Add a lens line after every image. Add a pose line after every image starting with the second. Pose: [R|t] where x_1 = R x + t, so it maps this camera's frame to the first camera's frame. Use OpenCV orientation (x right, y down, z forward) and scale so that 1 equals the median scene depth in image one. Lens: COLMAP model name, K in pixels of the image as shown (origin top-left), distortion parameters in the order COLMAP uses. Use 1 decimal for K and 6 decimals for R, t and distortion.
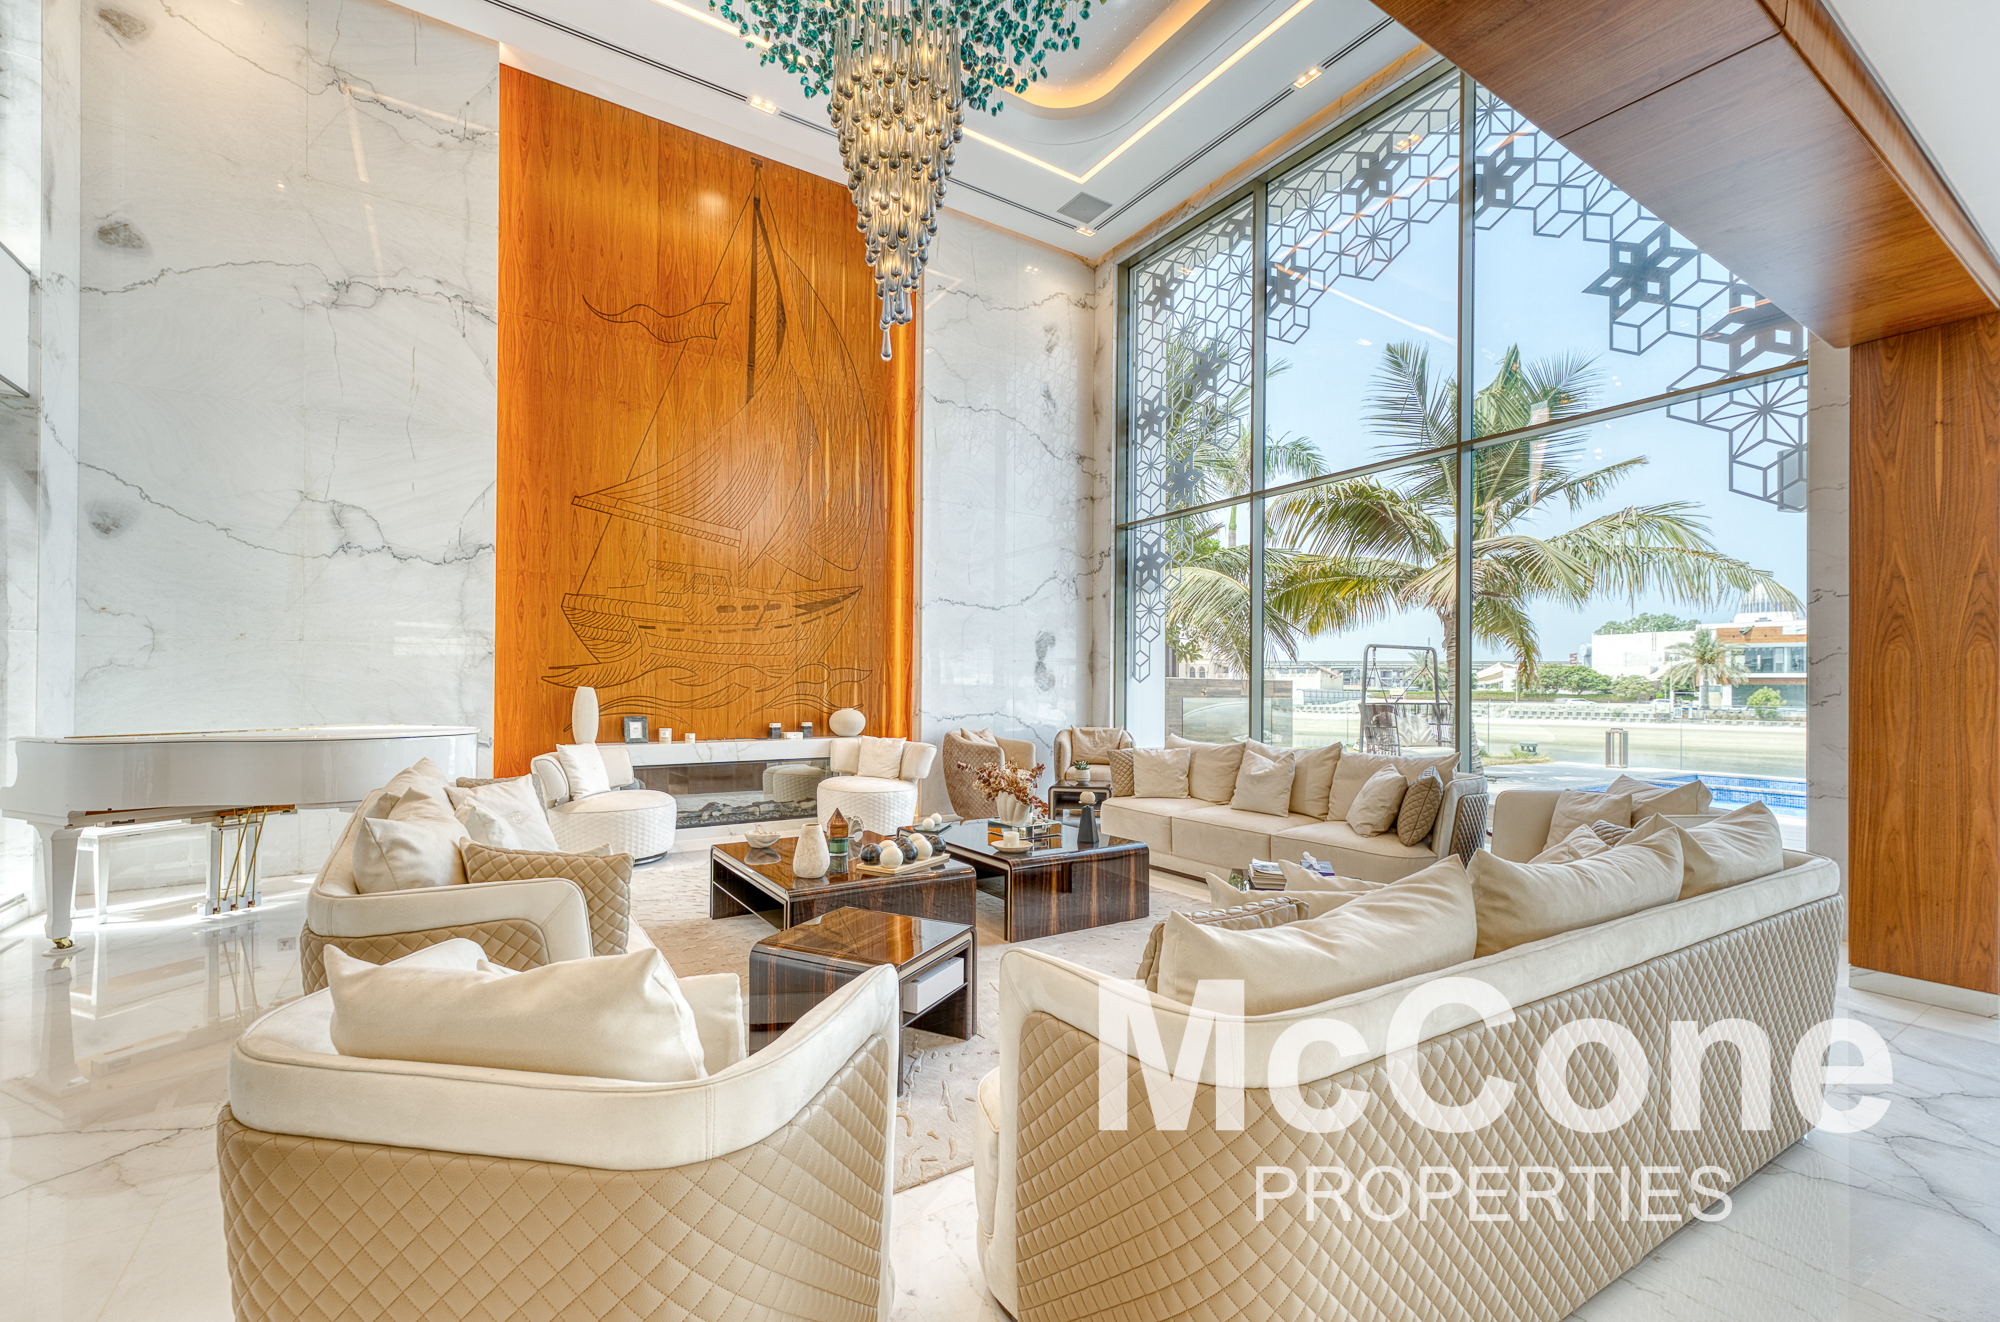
lens RADIAL K [[826.5, 0, 990.8], [0, 826.5, 681.0], [0, 0, 1]] dist [0.016682, -0.000606]
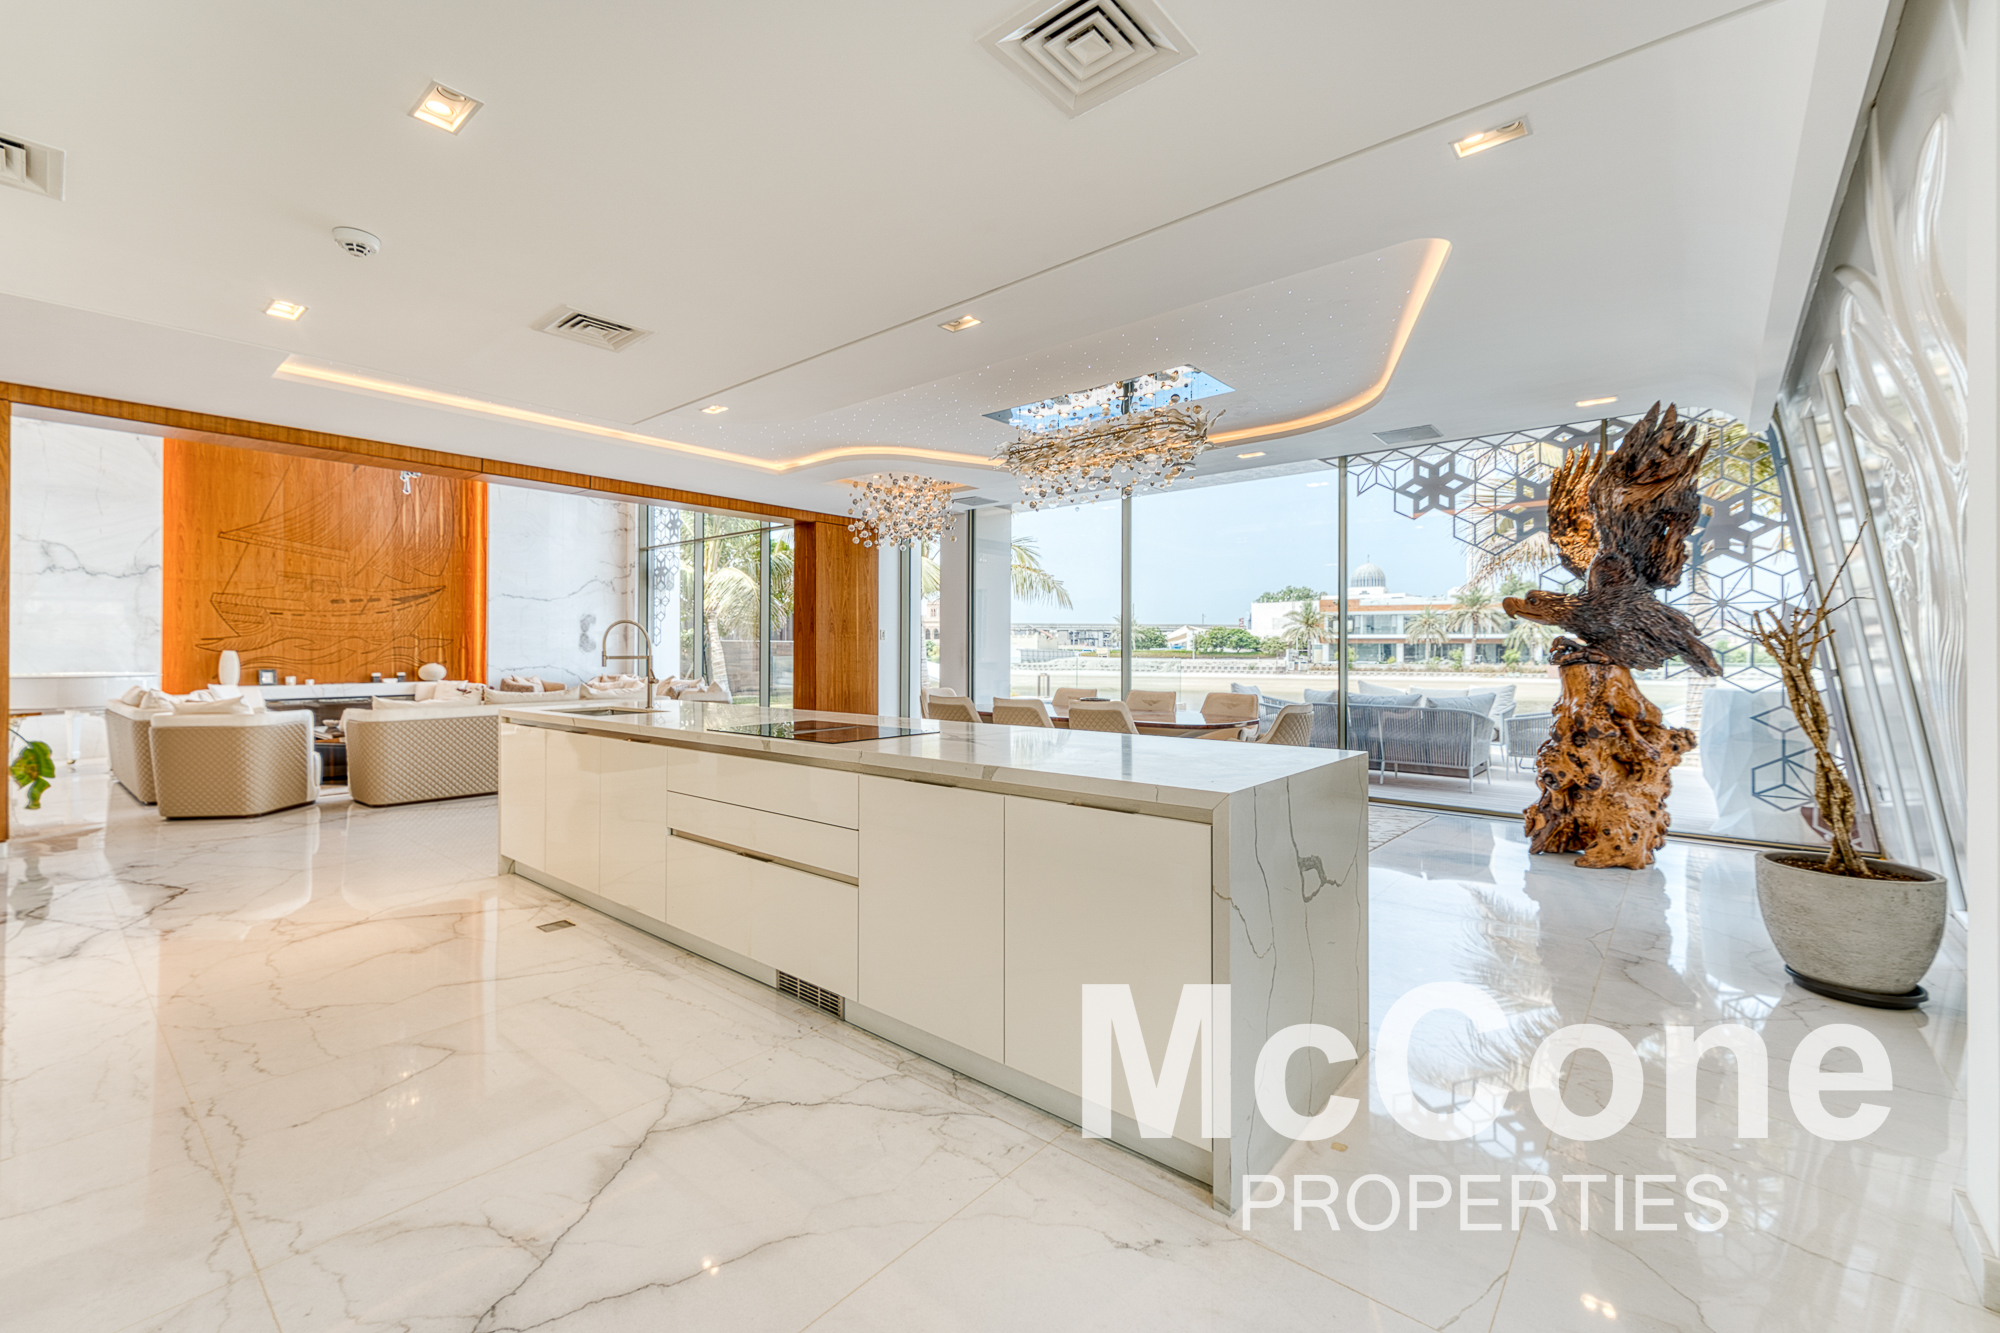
lens RADIAL K [[812.9, 0, 983.2], [0, 812.9, 643.1], [0, 0, 1]] dist [0.014242, -0.002334]
pose [[0.959533, -0.003318, 0.281578, 0.429413], [0.002987, 0.999994, 0.001607, -0.005954], [-0.281582, -0.000701, 0.959537, -0.865170]]
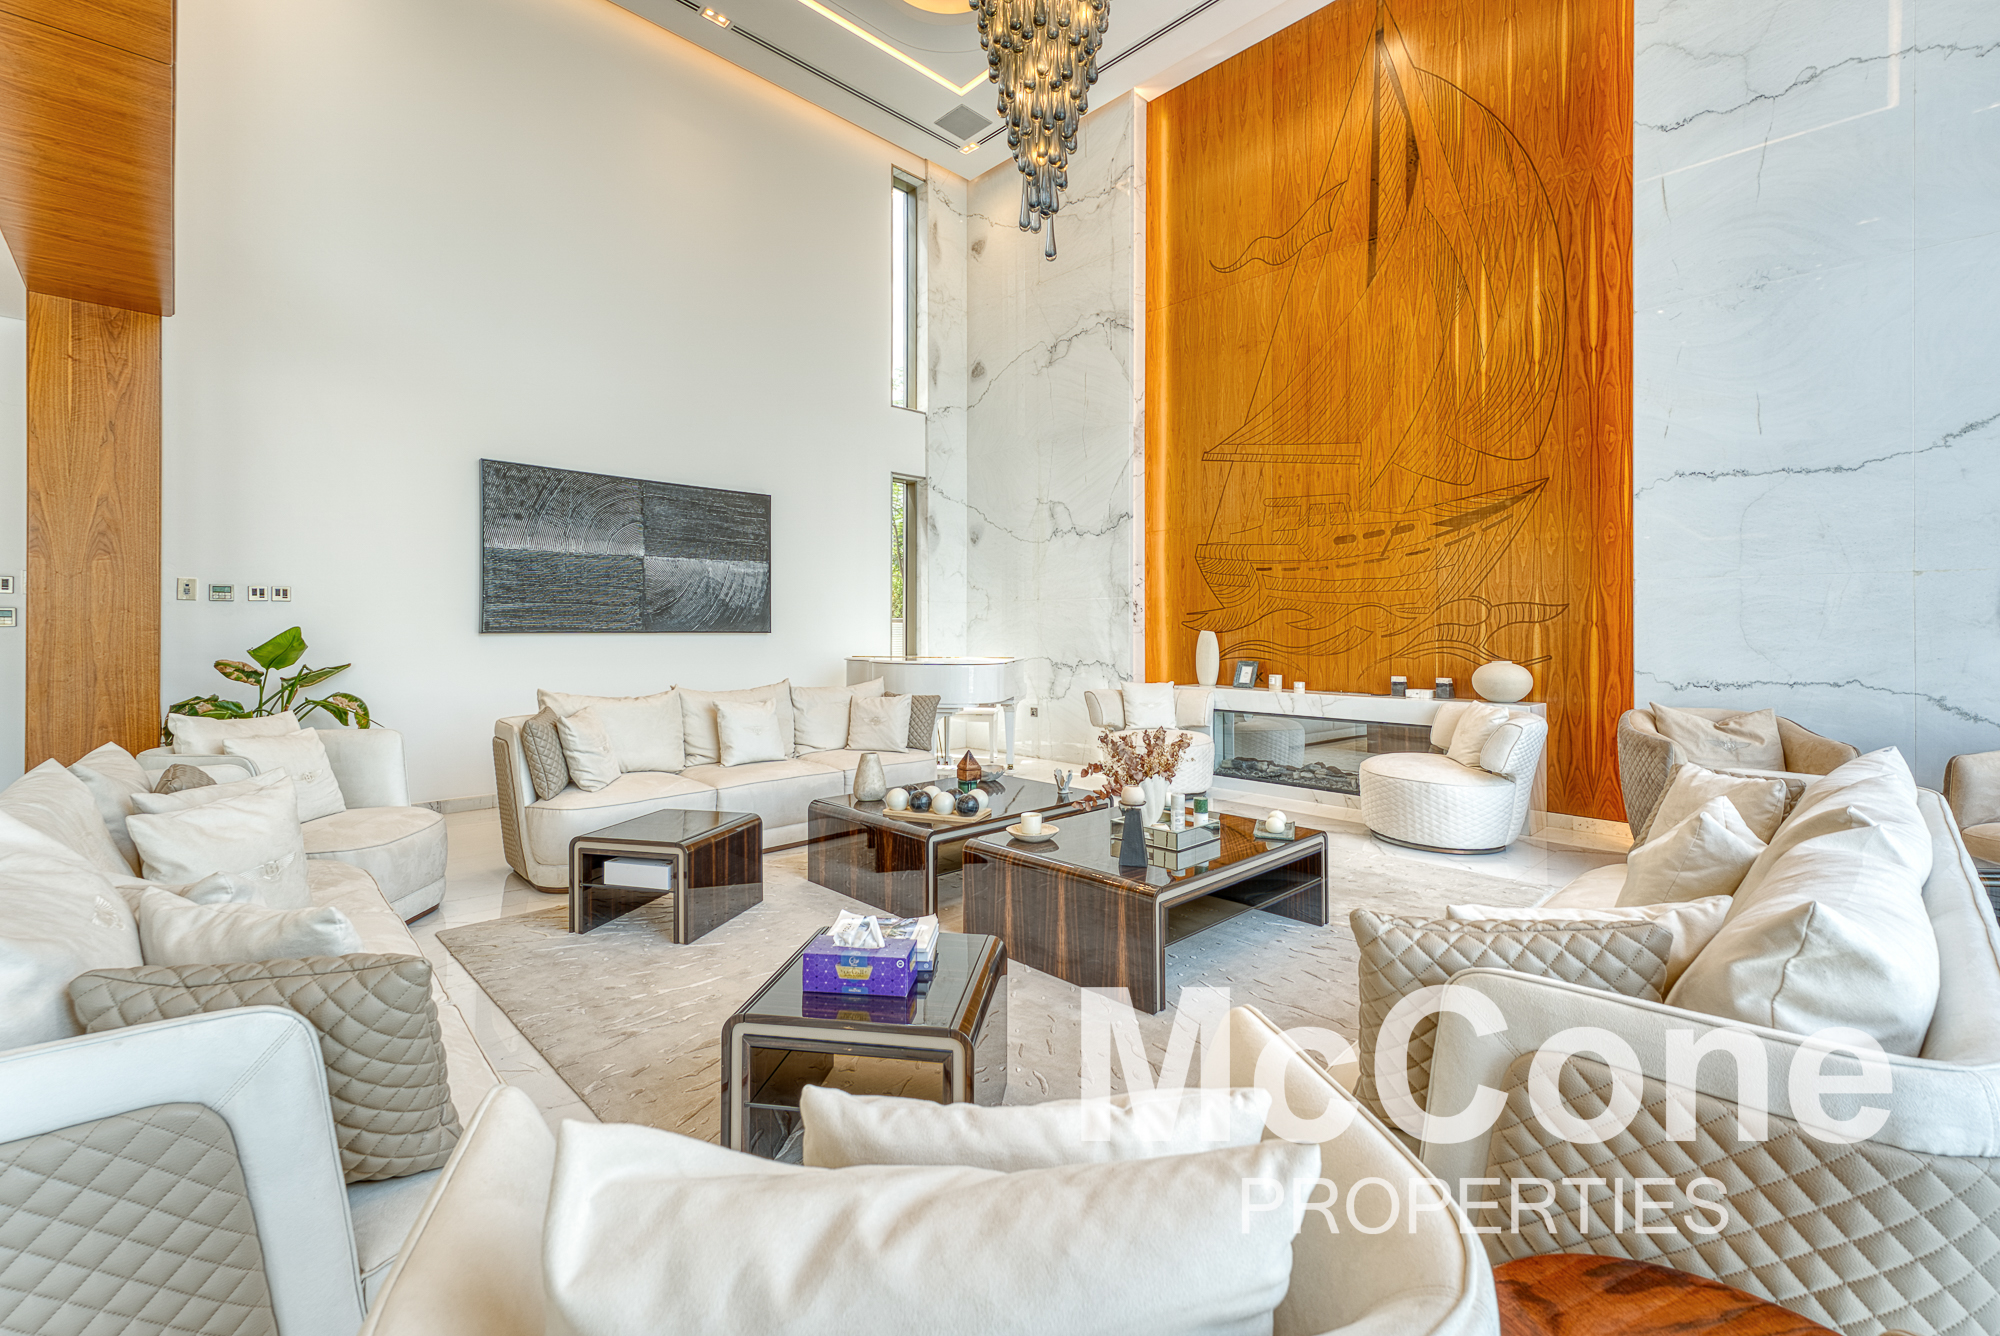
lens RADIAL K [[812.9, 0, 1004.6], [0, 812.9, 622.8], [0, 0, 1]] dist [0.014242, -0.002334]
pose [[0.230680, -0.011517, -0.972962, 0.420391], [0.010023, 0.999905, -0.009460, 0.003490], [0.972978, -0.007570, 0.230774, 0.468017]]
